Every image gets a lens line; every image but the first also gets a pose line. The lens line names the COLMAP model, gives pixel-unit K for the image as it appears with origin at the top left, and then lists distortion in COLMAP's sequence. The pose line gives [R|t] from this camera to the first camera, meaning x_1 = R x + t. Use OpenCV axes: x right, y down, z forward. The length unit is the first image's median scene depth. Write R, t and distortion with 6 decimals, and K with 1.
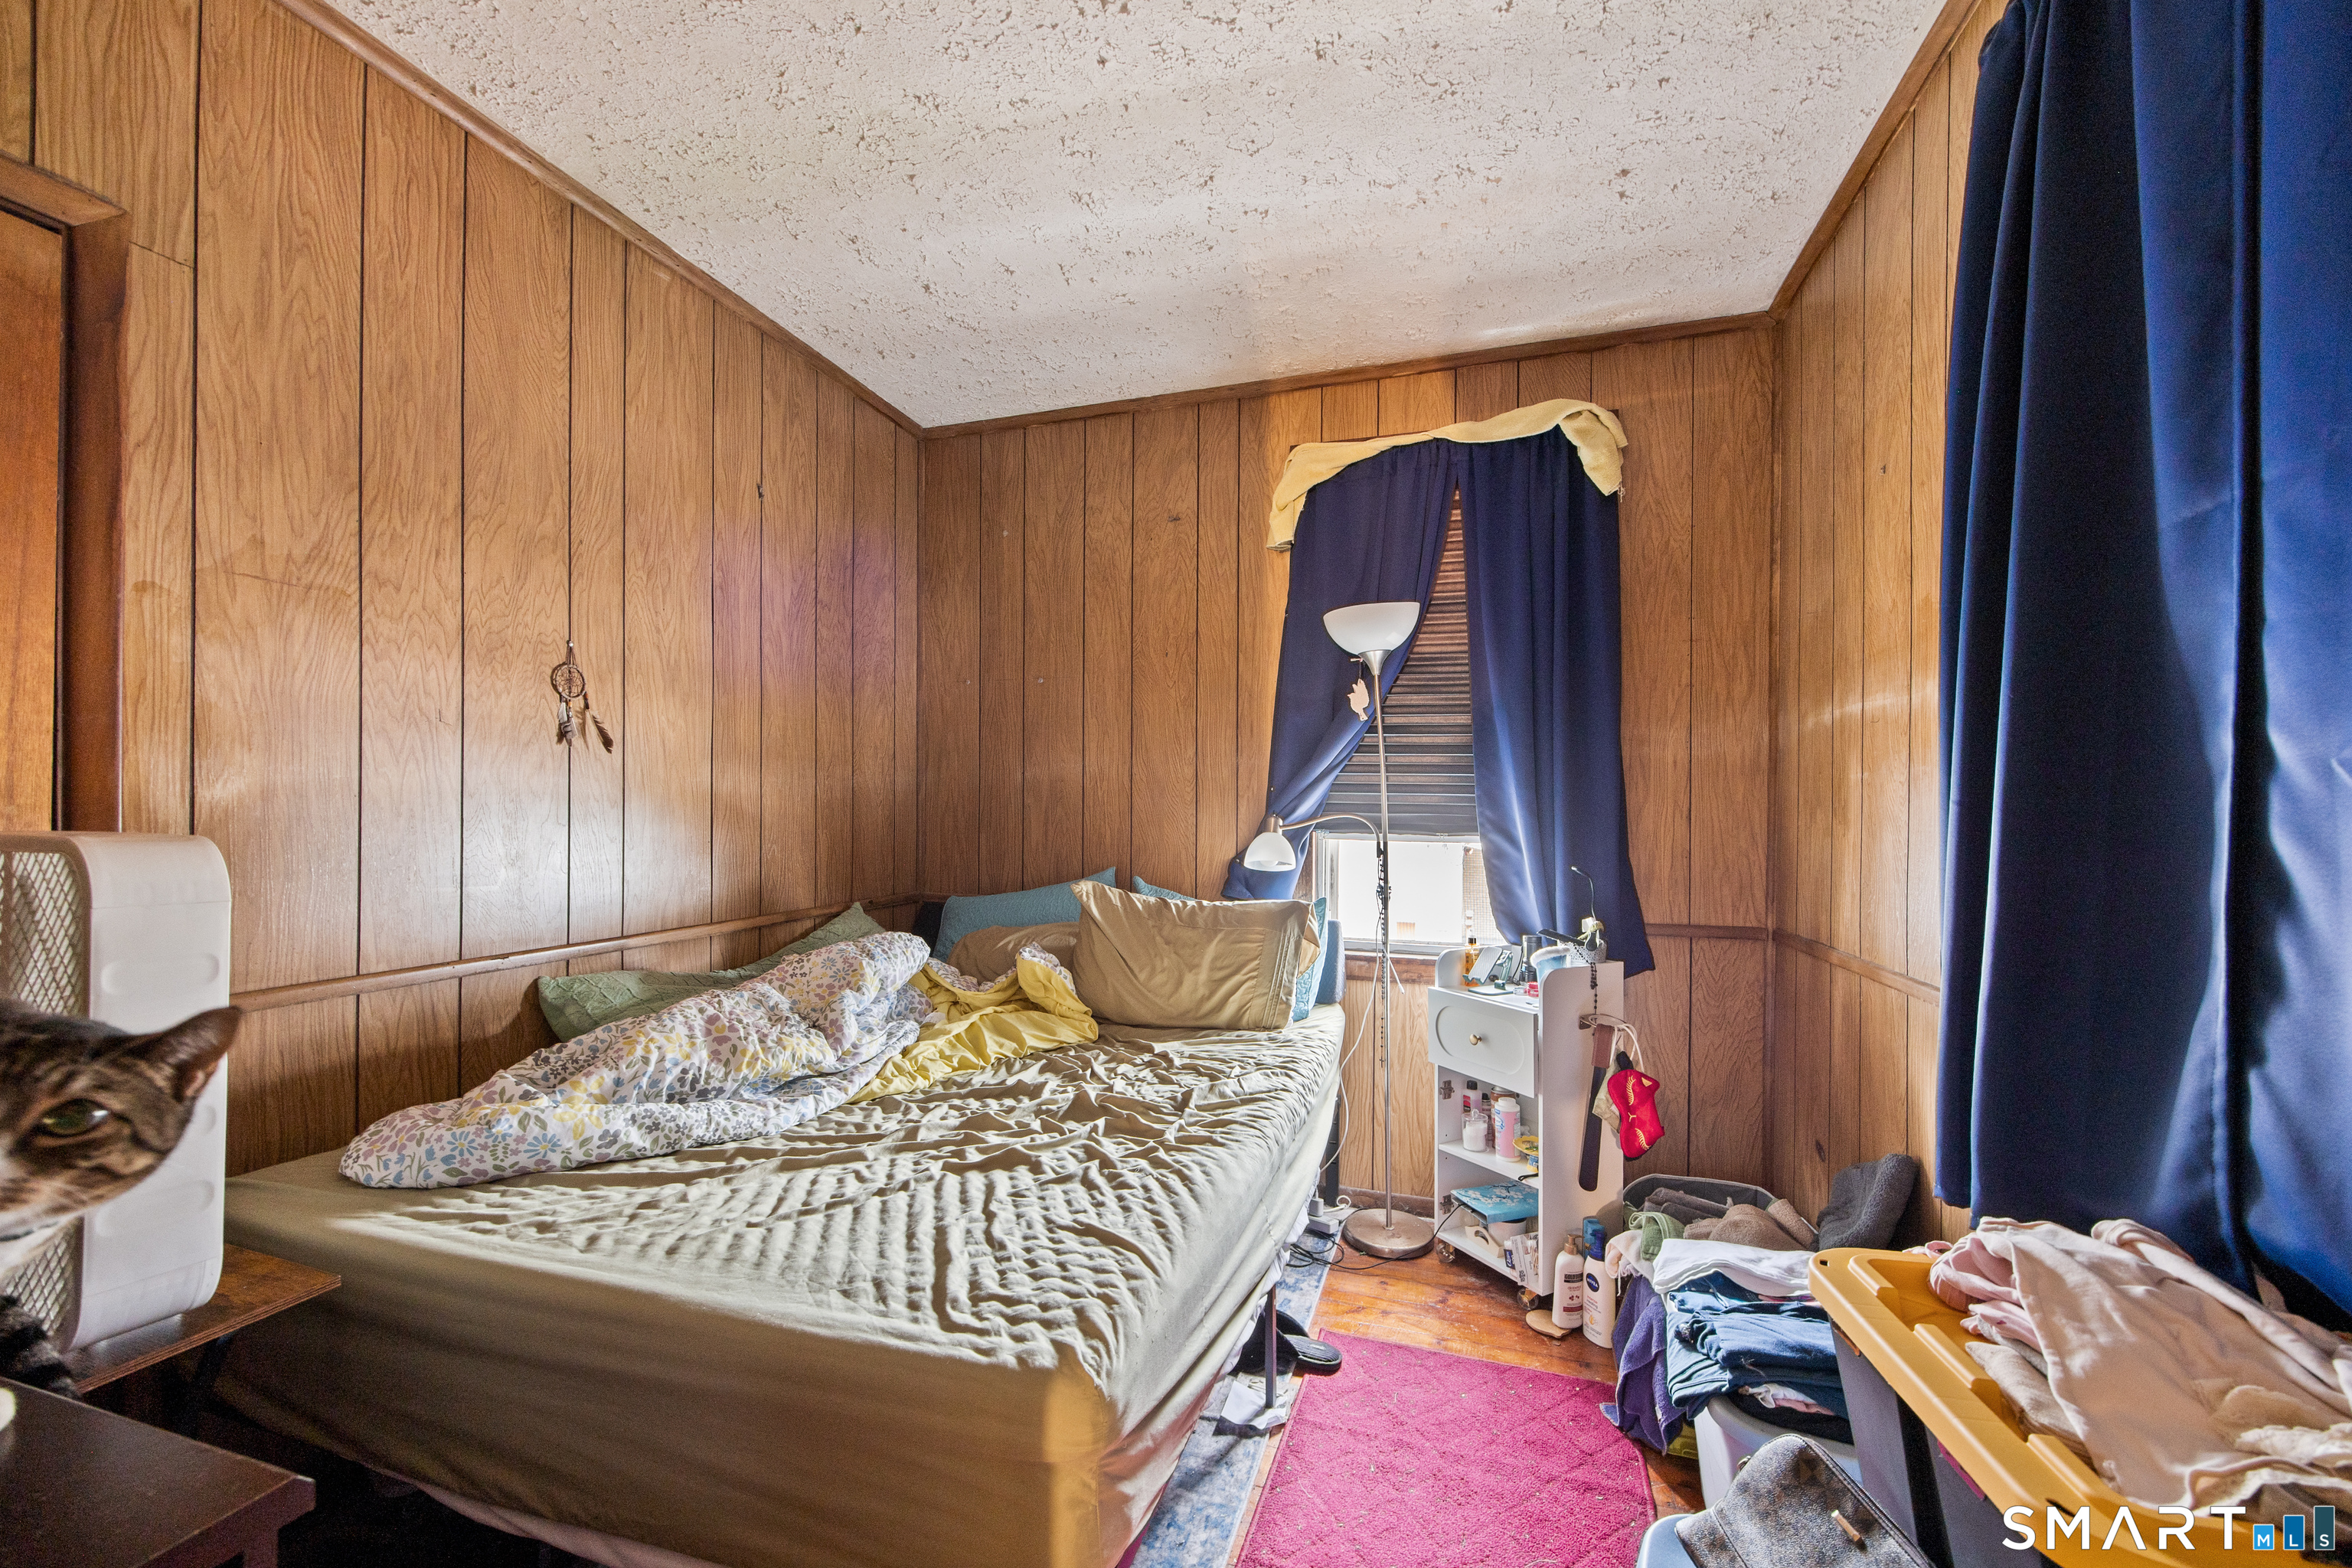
lens RADIAL K [[918.1, 0, 1182.4], [0, 918.1, 796.7], [0, 0, 1]] dist [0.000379, 0.000029]
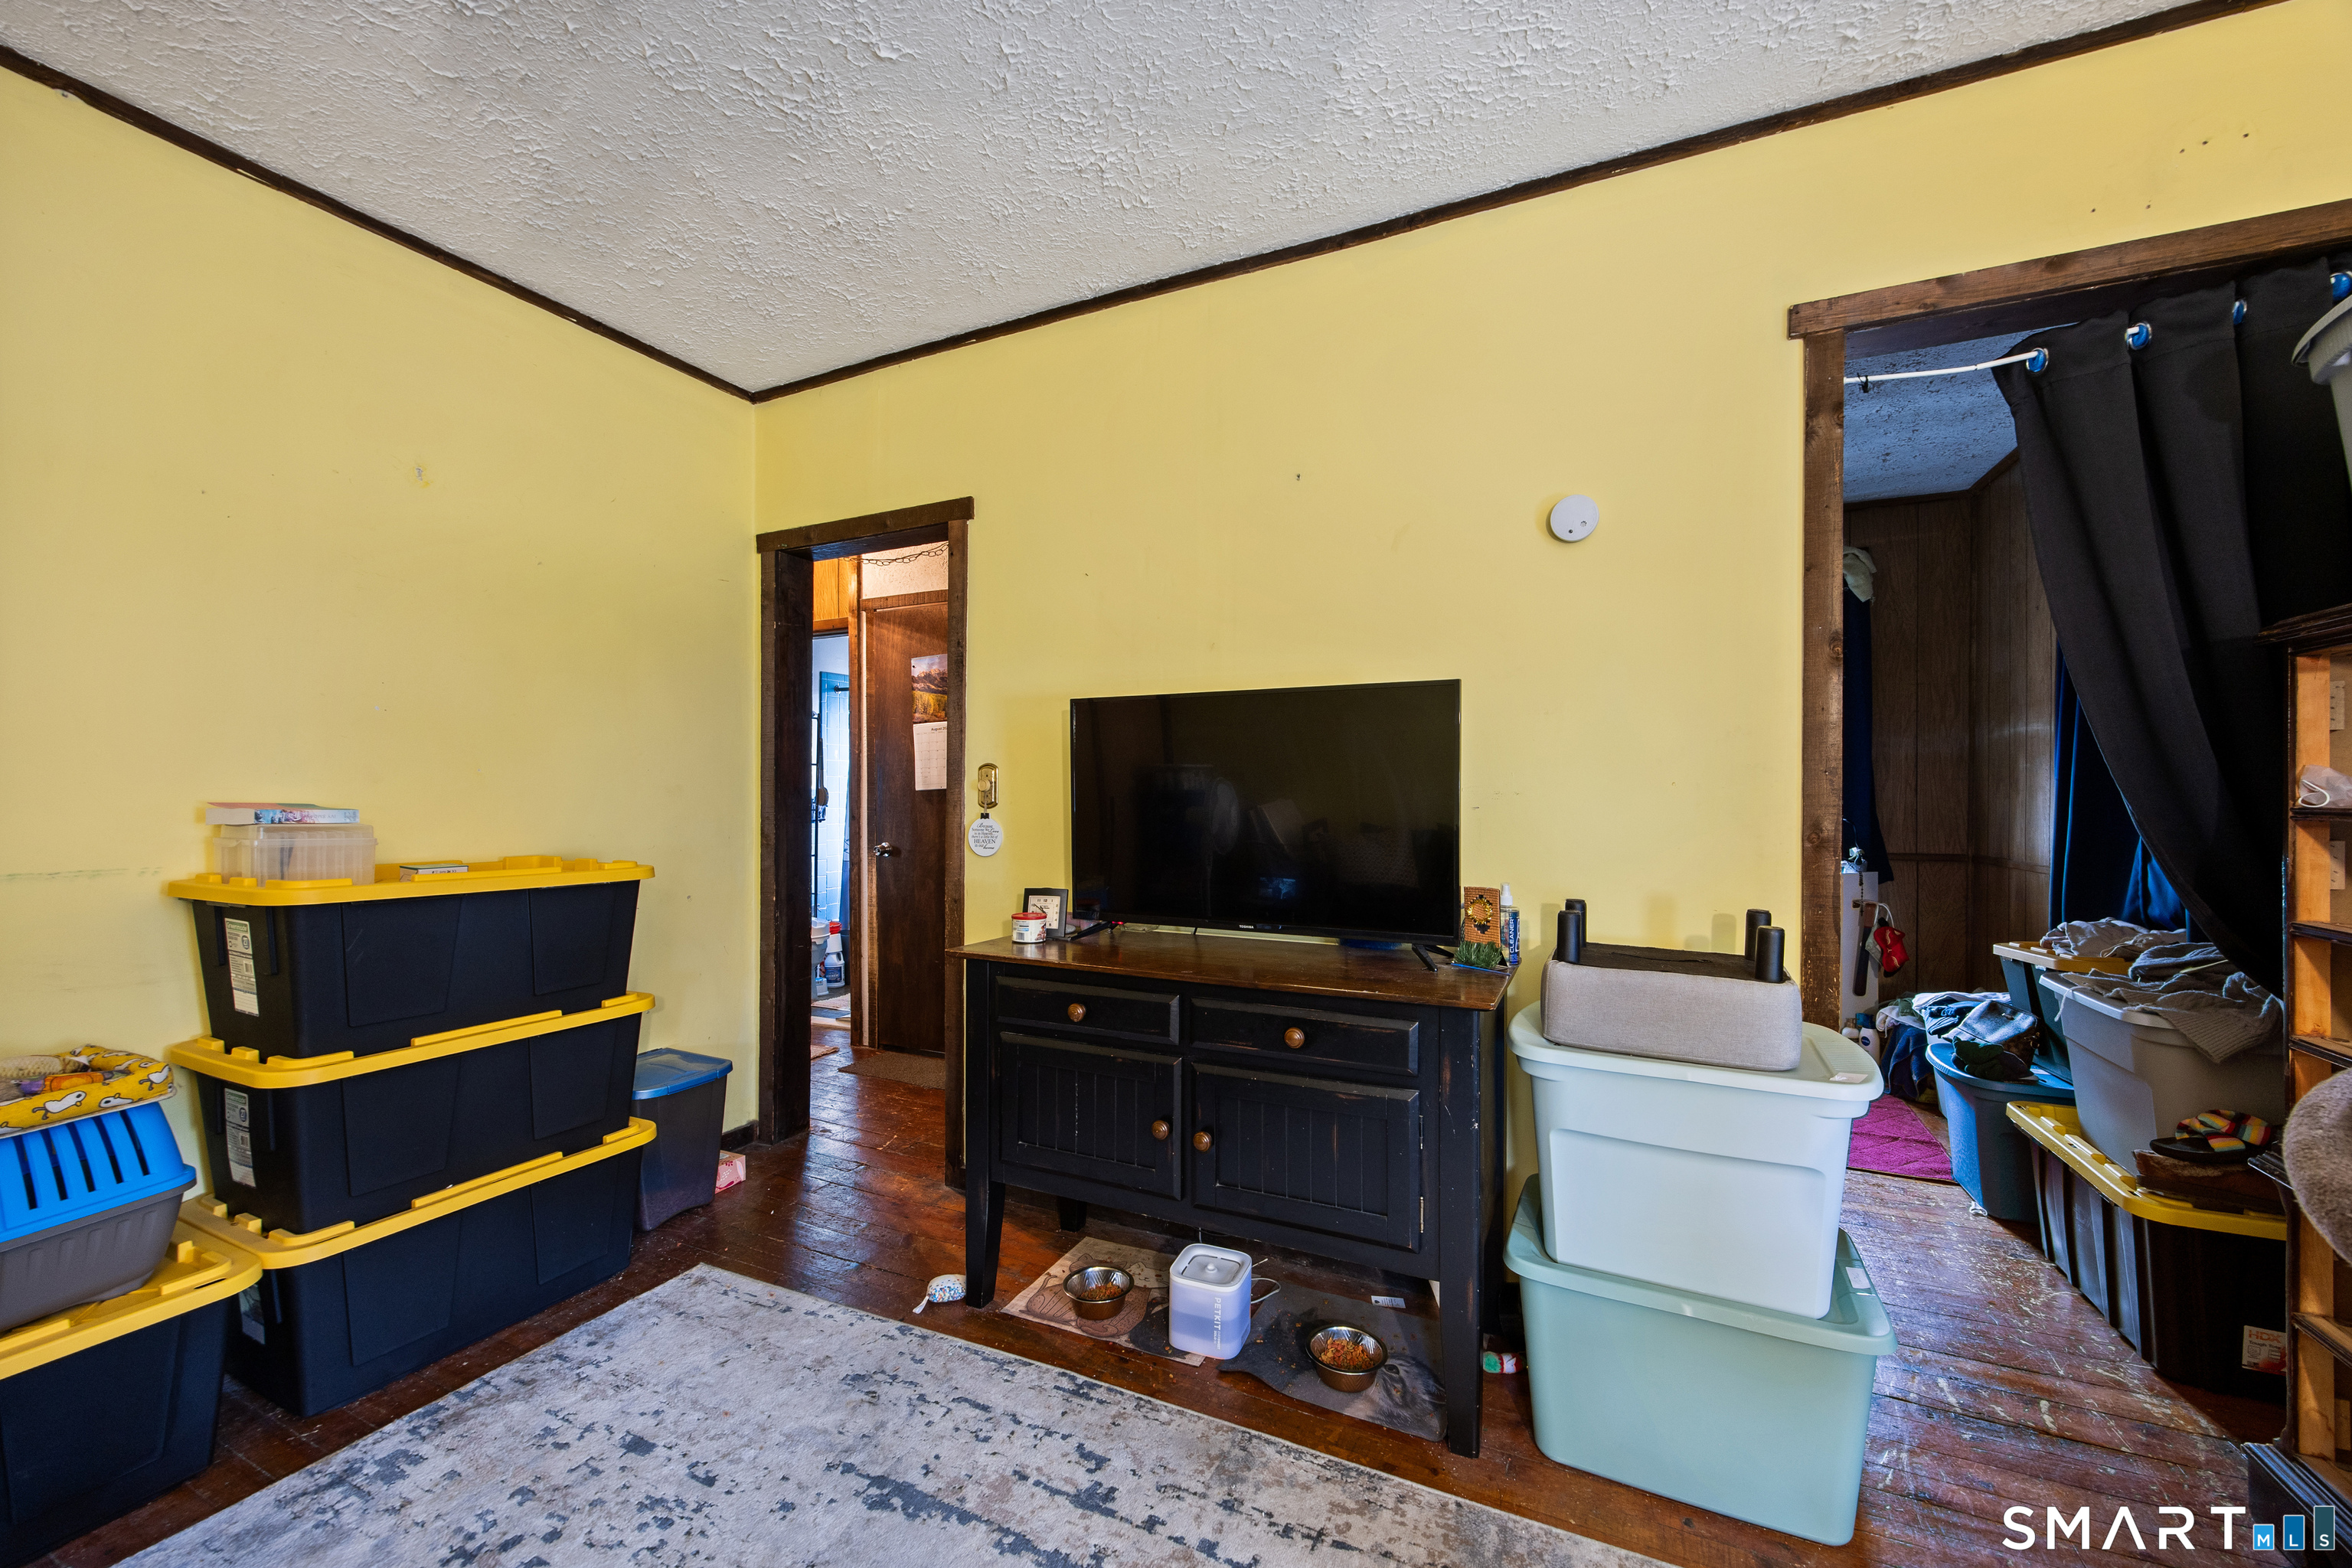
lens RADIAL K [[918.1, 0, 1169.7], [0, 918.1, 785.3], [0, 0, 1]] dist [0.000379, 0.000029]
pose [[0.990788, -0.006094, -0.135288, -0.618041], [0.006546, 0.999974, 0.002898, 0.001244], [0.135266, -0.003757, 0.990802, -0.914486]]
